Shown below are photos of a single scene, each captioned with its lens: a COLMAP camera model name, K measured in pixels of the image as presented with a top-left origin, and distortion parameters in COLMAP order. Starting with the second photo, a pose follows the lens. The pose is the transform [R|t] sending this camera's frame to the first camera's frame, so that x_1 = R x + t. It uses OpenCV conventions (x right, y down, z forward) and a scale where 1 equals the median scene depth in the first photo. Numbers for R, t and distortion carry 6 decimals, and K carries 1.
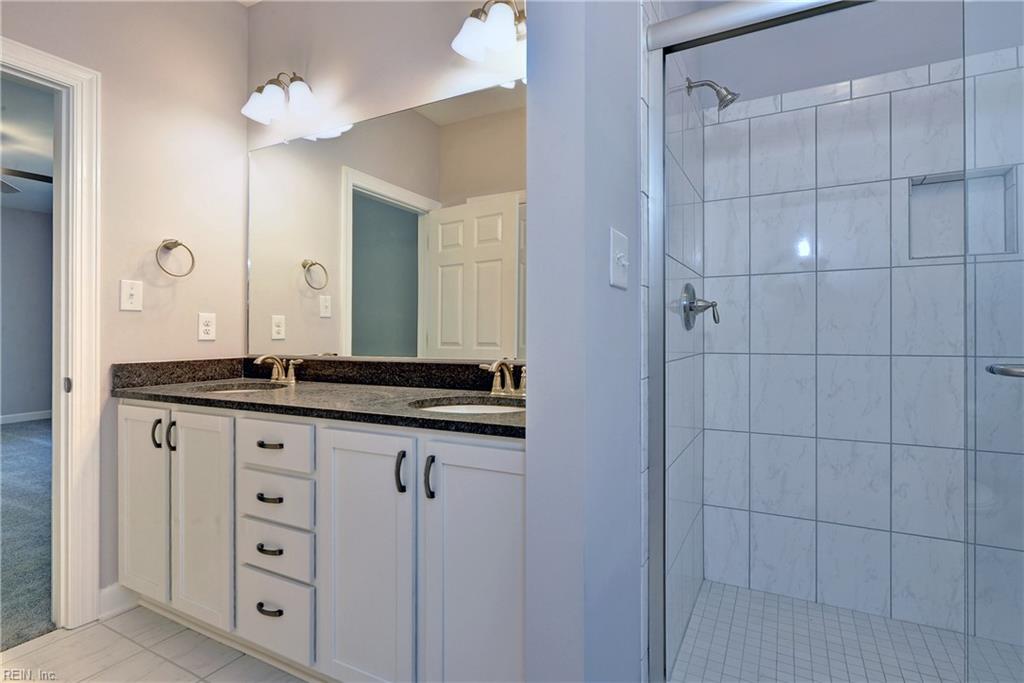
lens RADIAL K [[510.6, 0, 518.7], [0, 510.6, 339.1], [0, 0, 1]] dist [-0.003736, -0.001201]
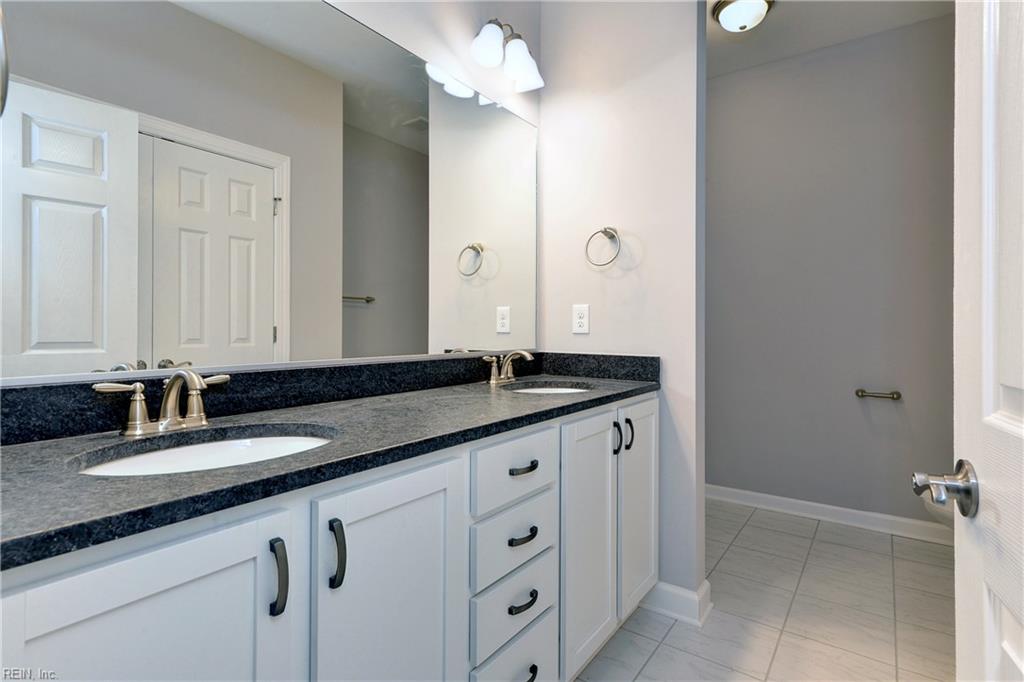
lens RADIAL K [[510.6, 0, 518.7], [0, 510.6, 338.6], [0, 0, 1]] dist [-0.003736, -0.001201]
pose [[0.130661, -0.015528, 0.991306, -1.015926], [0.006333, 0.999870, 0.014828, -0.002267], [-0.991407, 0.004341, 0.130742, 0.727766]]
